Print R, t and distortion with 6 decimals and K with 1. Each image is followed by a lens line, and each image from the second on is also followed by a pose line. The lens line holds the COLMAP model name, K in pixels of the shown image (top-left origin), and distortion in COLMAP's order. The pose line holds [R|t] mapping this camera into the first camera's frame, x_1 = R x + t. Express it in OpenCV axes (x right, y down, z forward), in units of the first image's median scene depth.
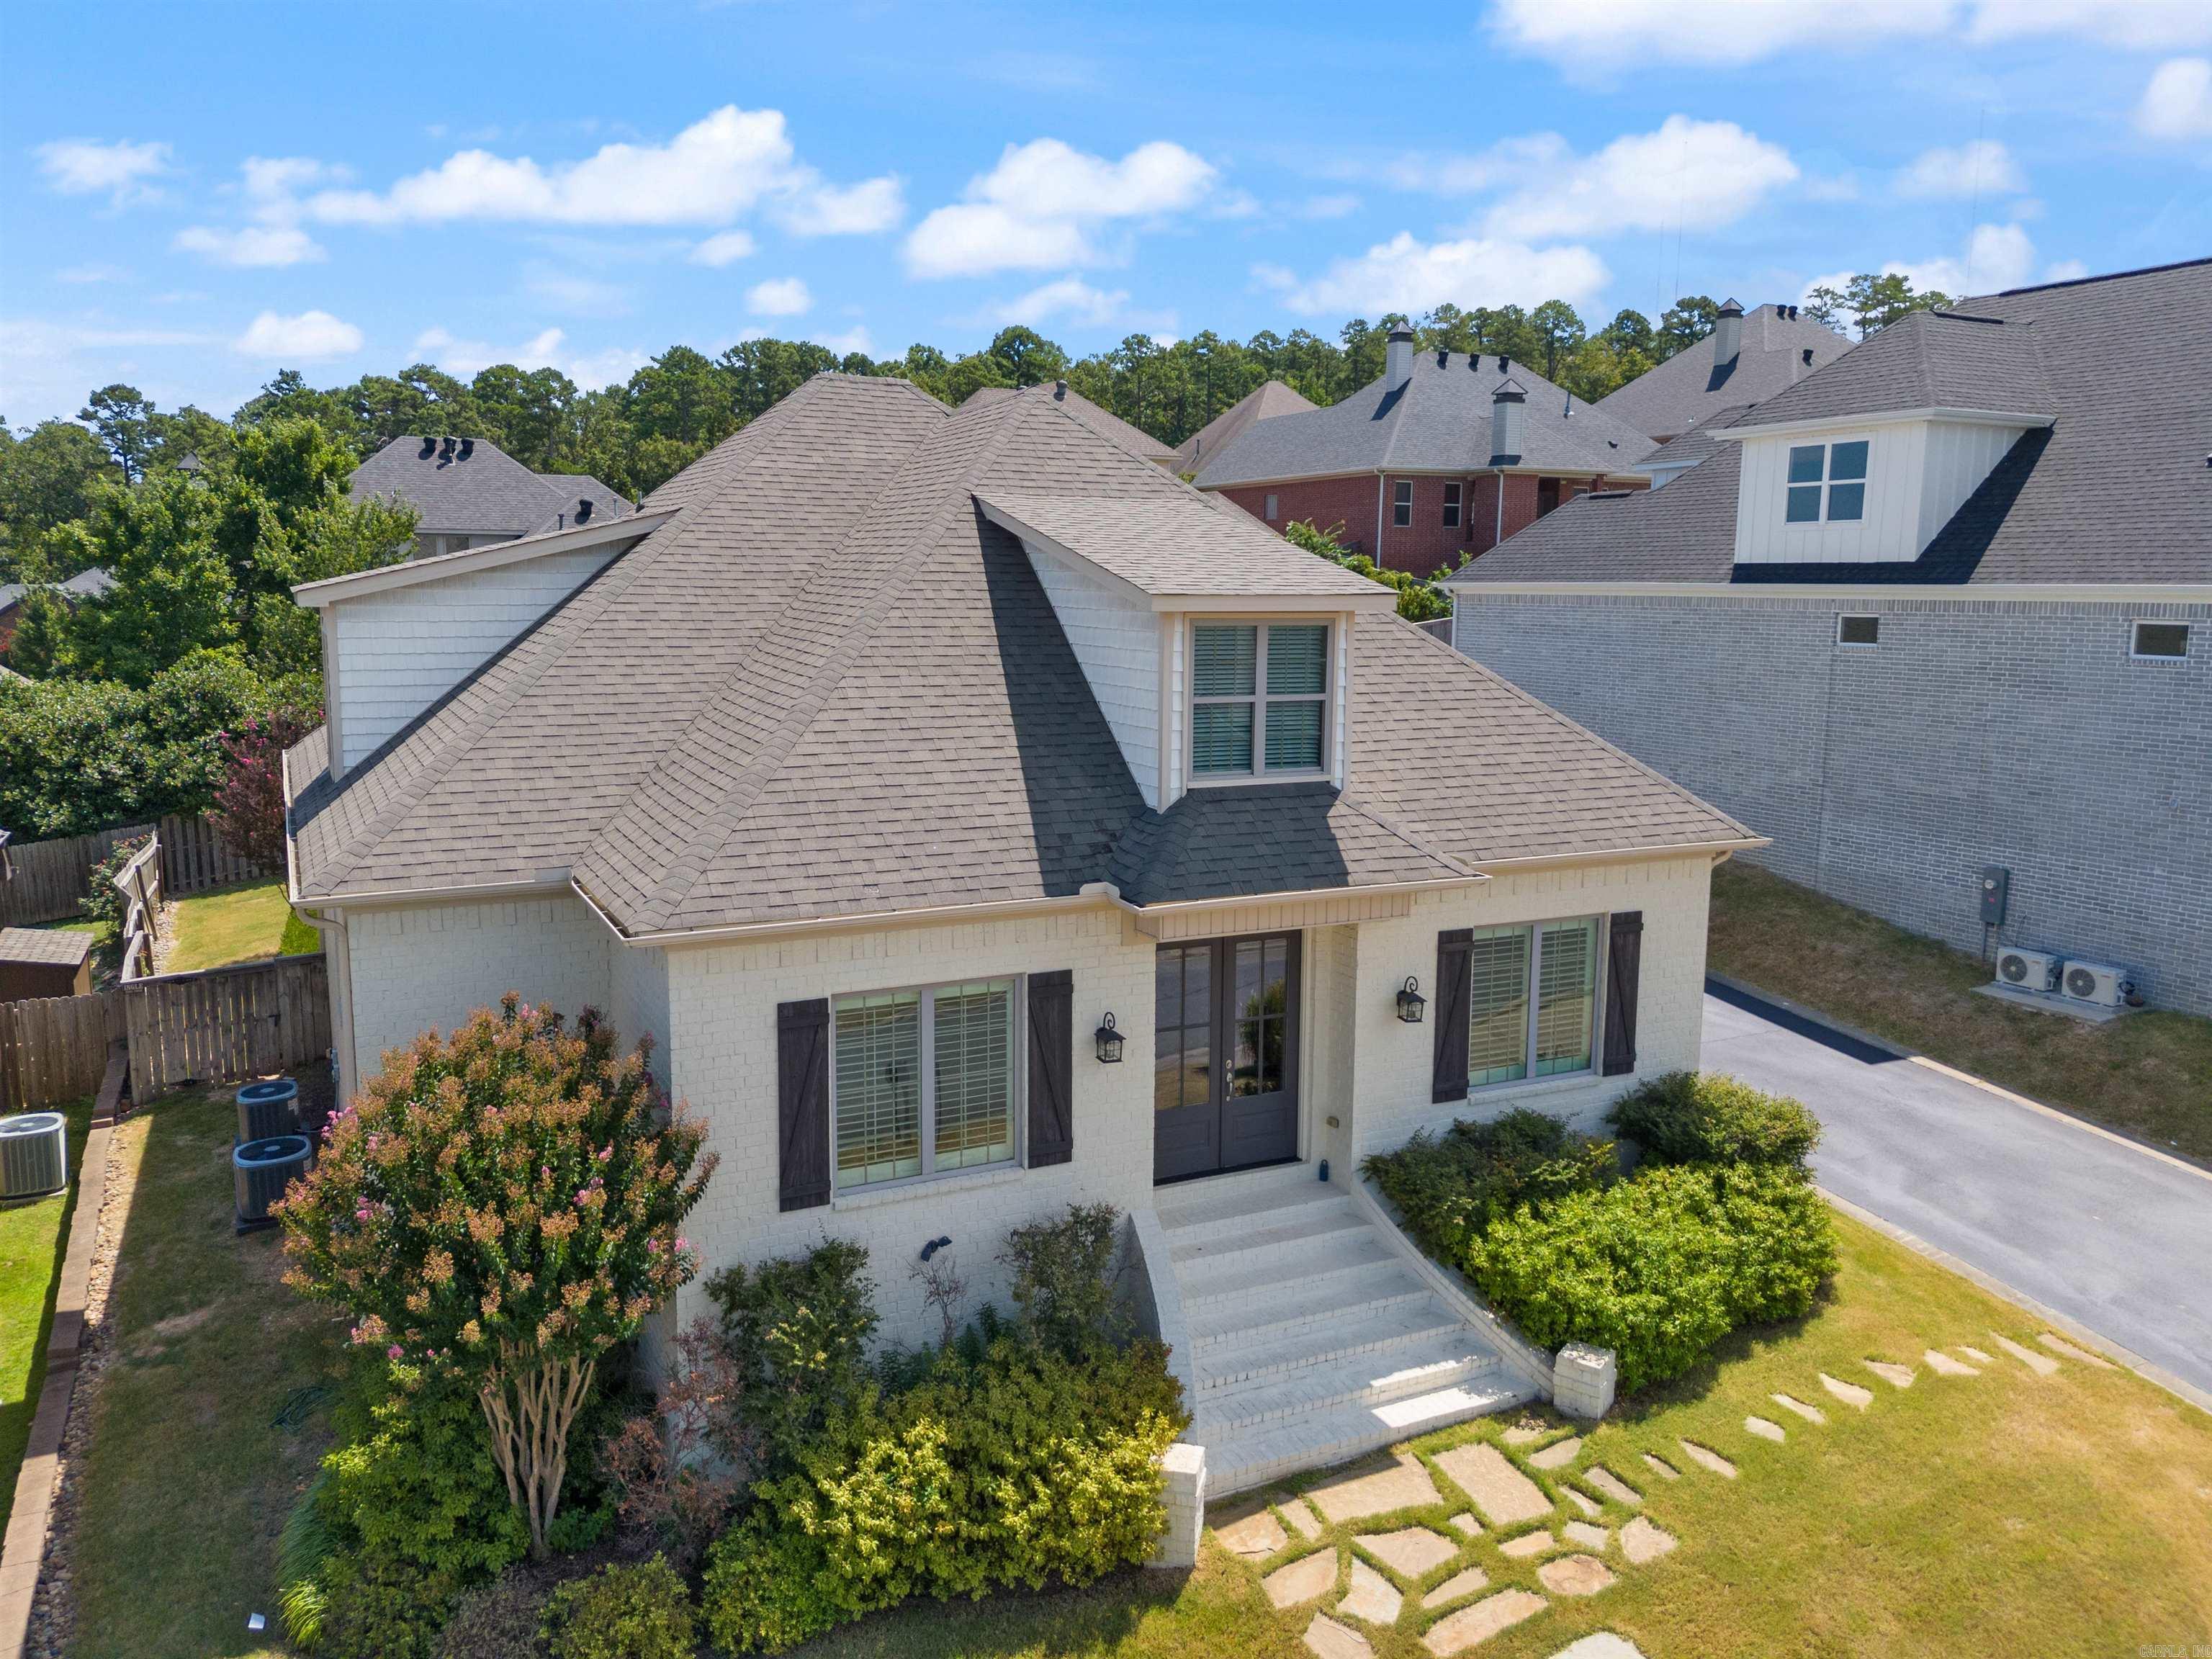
lens RADIAL K [[1619.6, 0, 1100.9], [0, 1619.6, 828.2], [0, 0, 1]] dist [0.078776, -0.078694]
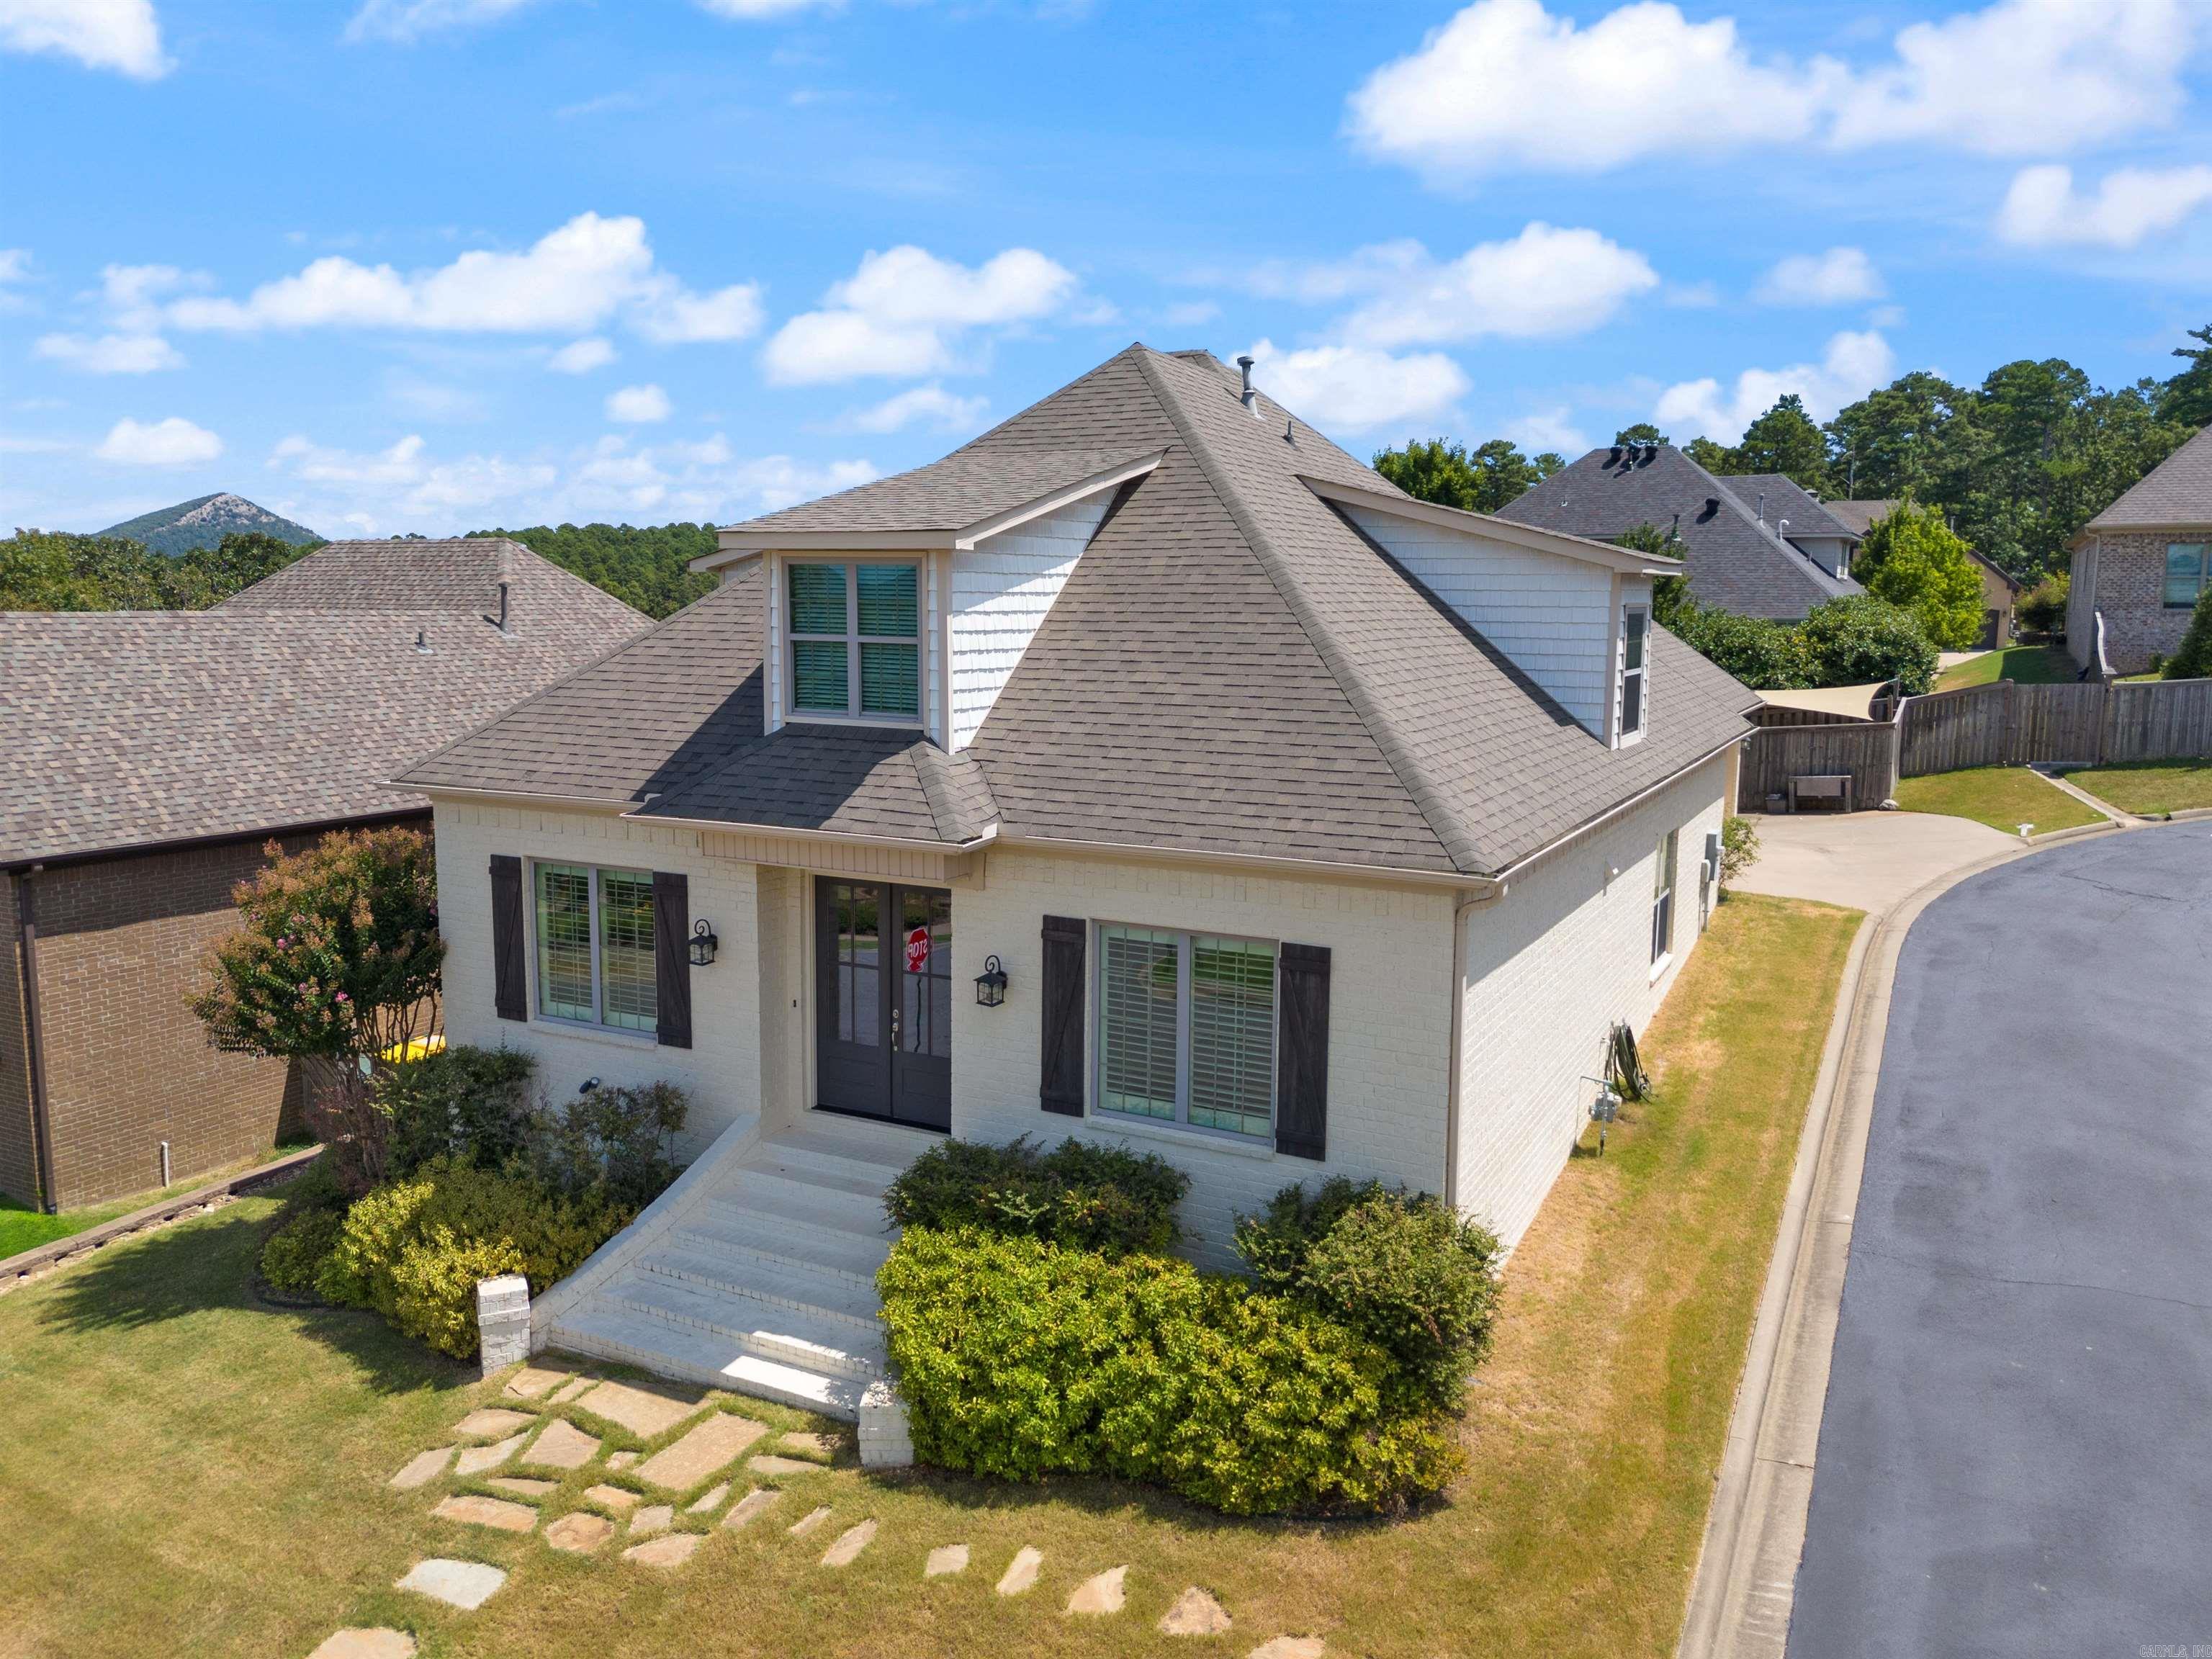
lens RADIAL K [[1619.6, 0, 1100.9], [0, 1619.6, 828.2], [0, 0, 1]] dist [0.078776, -0.078694]
pose [[0.583300, 0.111207, -0.804608, 1.018112], [-0.123674, 0.991193, 0.047338, -0.031278], [0.802787, 0.071896, 0.591916, 0.551115]]
